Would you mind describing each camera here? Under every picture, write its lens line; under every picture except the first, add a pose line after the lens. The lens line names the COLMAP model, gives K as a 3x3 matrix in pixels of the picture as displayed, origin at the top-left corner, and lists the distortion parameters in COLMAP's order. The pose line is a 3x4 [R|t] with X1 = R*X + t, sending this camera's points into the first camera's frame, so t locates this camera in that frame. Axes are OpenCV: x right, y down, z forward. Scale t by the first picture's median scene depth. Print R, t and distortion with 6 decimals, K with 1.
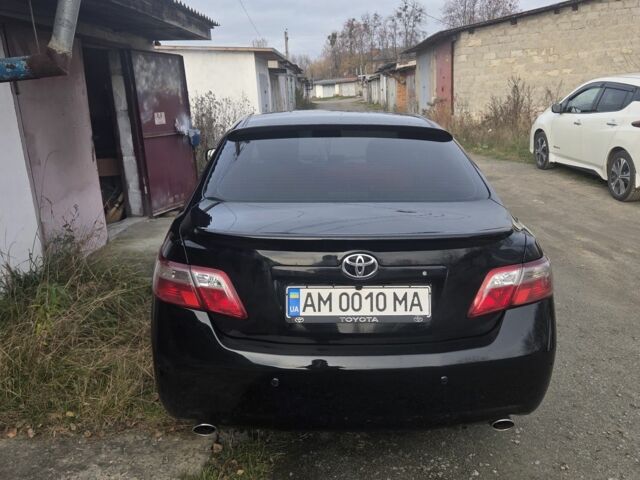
lens RADIAL K [[563.5, 0, 320.8], [0, 563.5, 240.4], [0, 0, 1]] dist [0.038008, -0.019701]
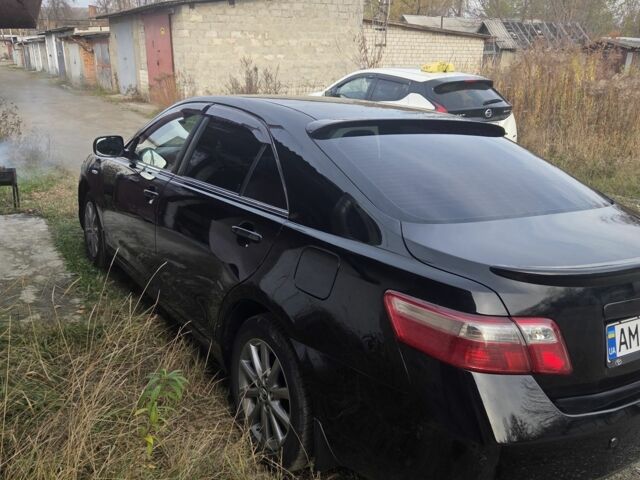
lens RADIAL K [[563.5, 0, 320.2], [0, 563.5, 238.6], [0, 0, 1]] dist [0.038008, -0.019701]
pose [[0.847311, -0.085355, 0.524193, -0.089924], [0.065320, 0.996256, 0.056637, -0.012857], [-0.527065, -0.013749, 0.849714, 0.054517]]
